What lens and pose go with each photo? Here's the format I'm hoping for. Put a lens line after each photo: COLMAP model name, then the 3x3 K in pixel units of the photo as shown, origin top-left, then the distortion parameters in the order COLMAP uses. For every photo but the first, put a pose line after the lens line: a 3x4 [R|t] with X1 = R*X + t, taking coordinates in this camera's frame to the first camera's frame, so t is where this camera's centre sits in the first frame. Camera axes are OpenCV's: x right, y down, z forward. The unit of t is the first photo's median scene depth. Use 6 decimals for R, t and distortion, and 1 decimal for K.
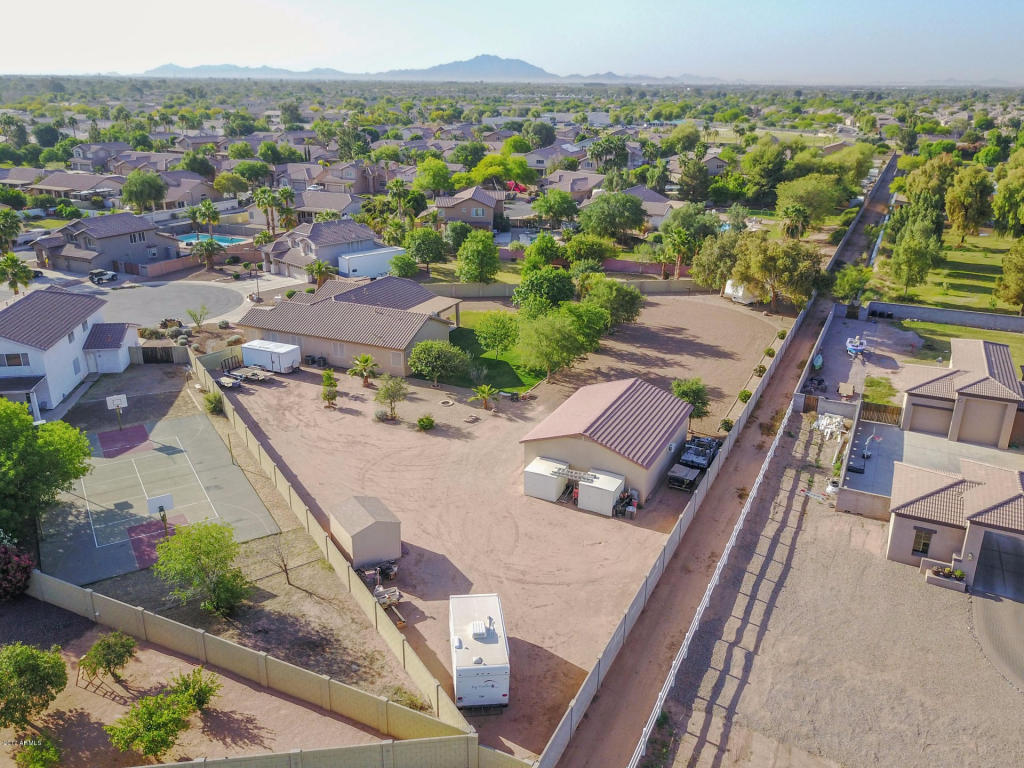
lens RADIAL K [[816.9, 0, 513.0], [0, 816.9, 380.6], [0, 0, 1]] dist [0.014395, 0.010149]
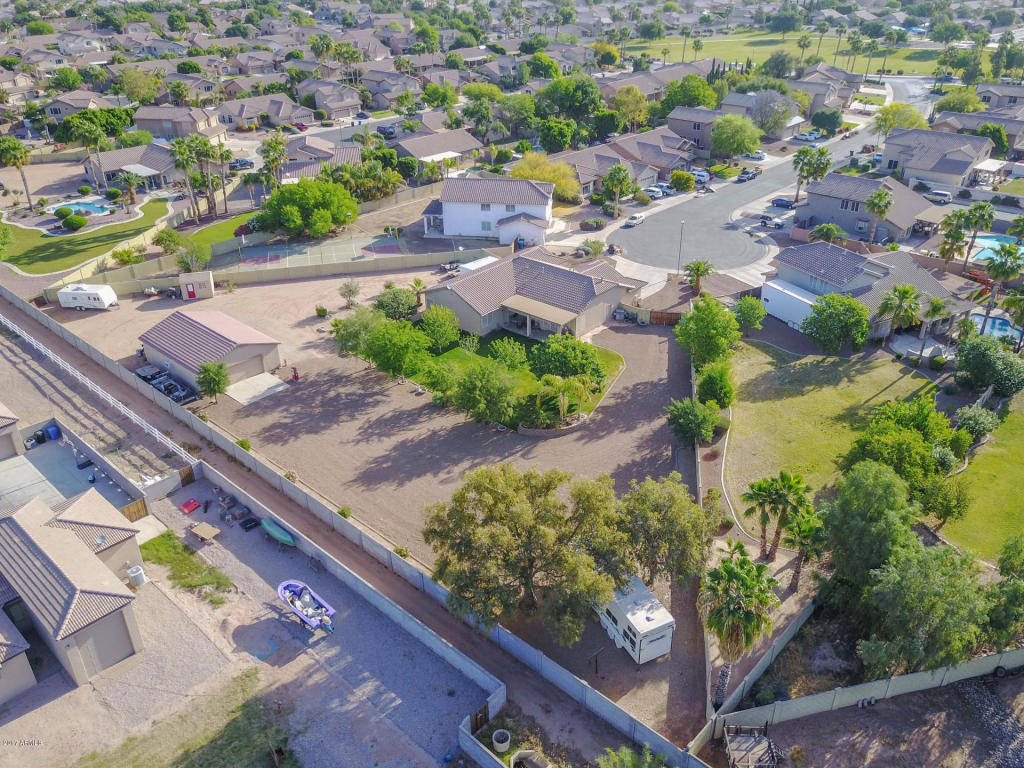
lens RADIAL K [[816.9, 0, 513.0], [0, 816.9, 380.6], [0, 0, 1]] dist [0.014395, 0.010149]
pose [[-0.288637, 0.453622, -0.843158, 1.008392], [-0.324485, 0.782176, 0.531893, -0.689125], [0.900777, 0.427116, -0.078571, 1.366908]]
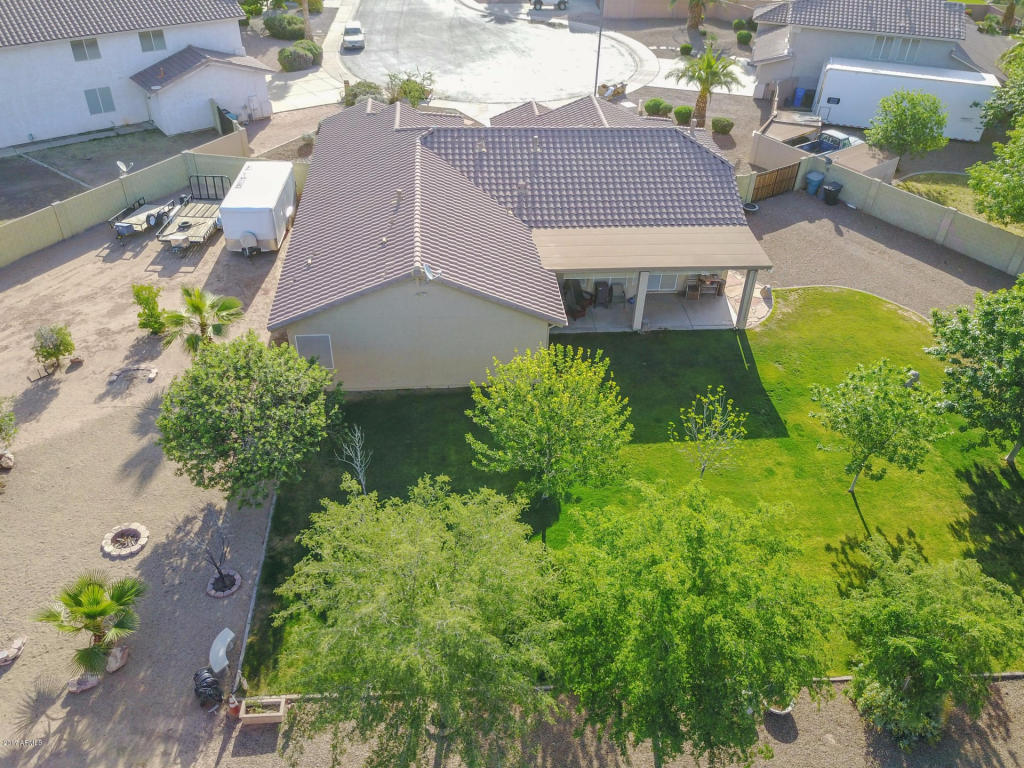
lens RADIAL K [[821.9, 0, 512.0], [0, 821.9, 384.0], [0, 0, 1]] dist [0.034972, 0.000209]
pose [[0.486820, 0.533889, -0.691353, 0.195041], [-0.326232, 0.845328, 0.423077, -0.218441], [0.810296, 0.019579, 0.585694, 0.925467]]
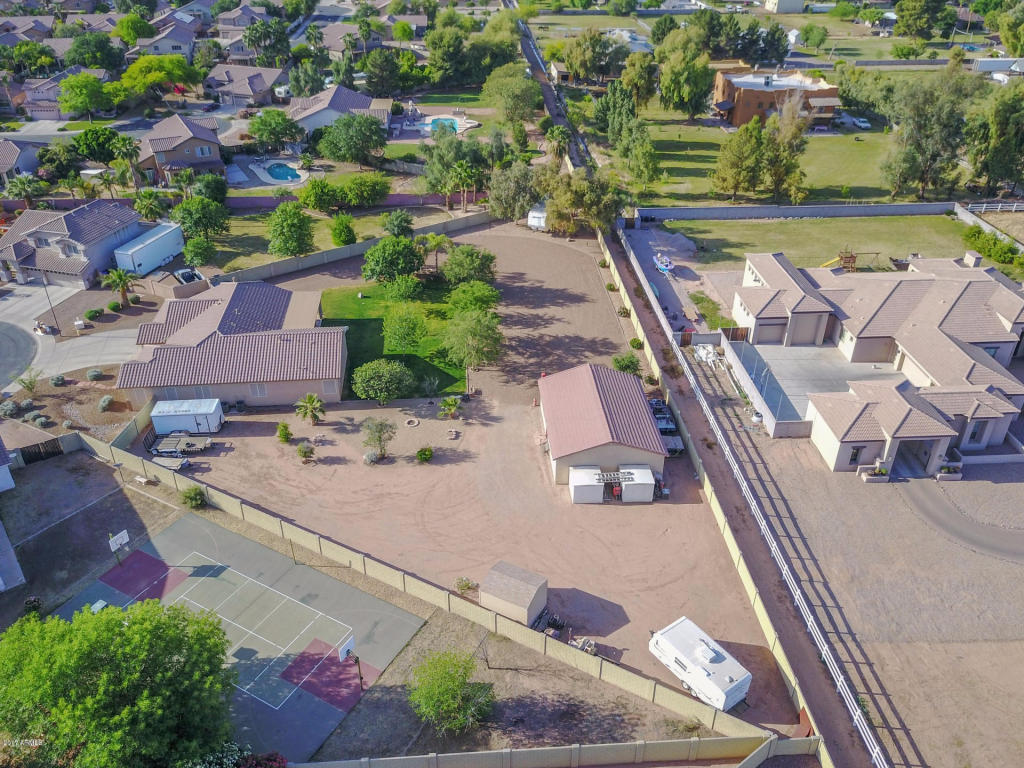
lens RADIAL K [[816.9, 0, 513.0], [0, 816.9, 380.6], [0, 0, 1]] dist [0.014395, 0.010149]
pose [[0.868207, -0.263115, 0.420698, -0.393183], [0.172761, 0.955077, 0.240795, -0.251247], [-0.465156, -0.136380, 0.874660, 0.038137]]
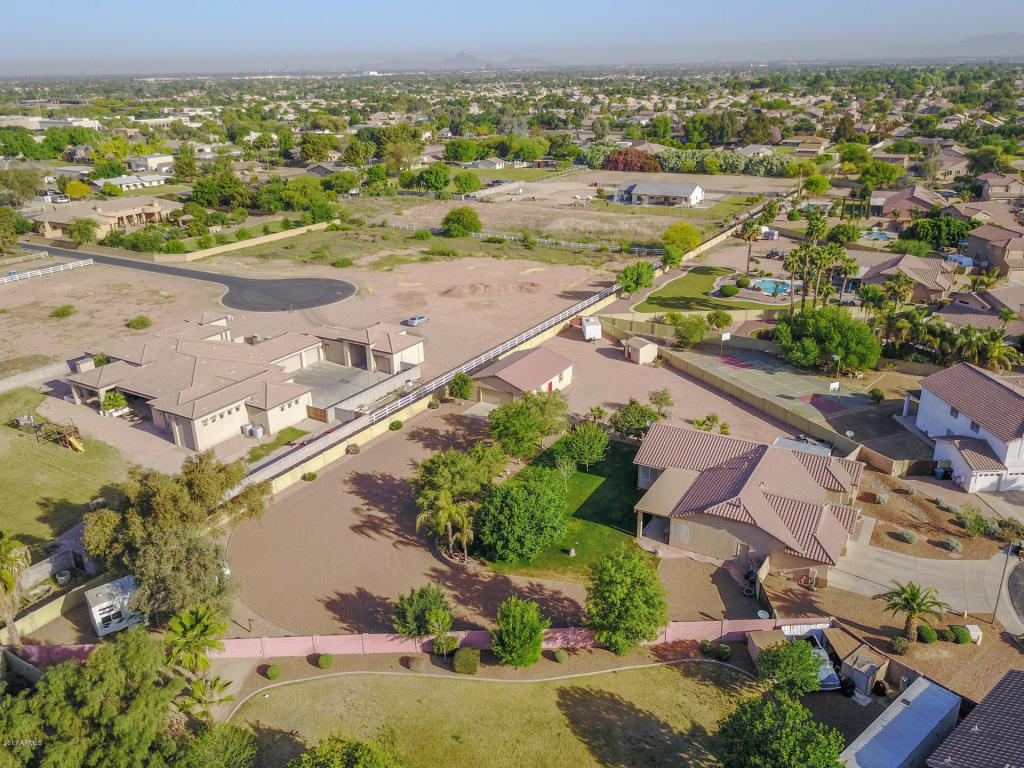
lens RADIAL K [[818.6, 0, 513.0], [0, 818.6, 380.8], [0, 0, 1]] dist [0.013442, 0.009526]
pose [[-0.994956, -0.026347, 0.096790, -0.025898], [0.044195, 0.751063, 0.658750, -0.913580], [-0.090052, 0.659705, -0.746110, 1.959104]]
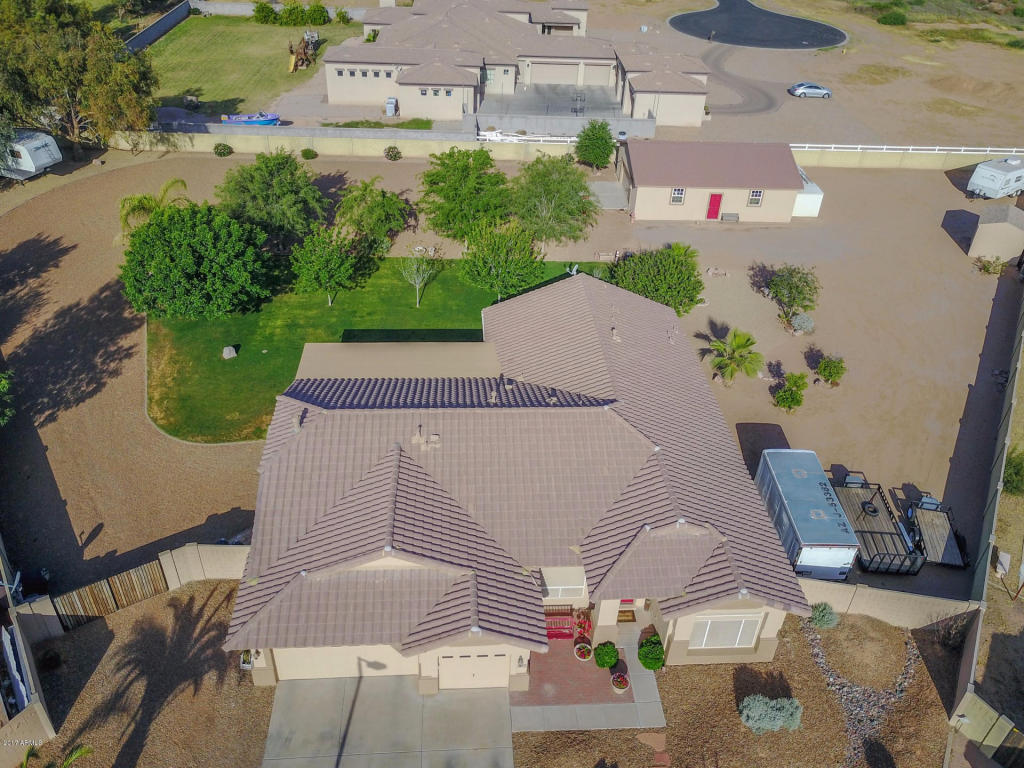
lens RADIAL K [[816.9, 0, 513.0], [0, 816.9, 380.6], [0, 0, 1]] dist [0.014395, 0.010149]
pose [[-0.468237, -0.529718, 0.707215, -0.540531], [0.261672, 0.681345, 0.683591, -0.445704], [-0.843968, 0.505141, -0.180419, 1.294337]]
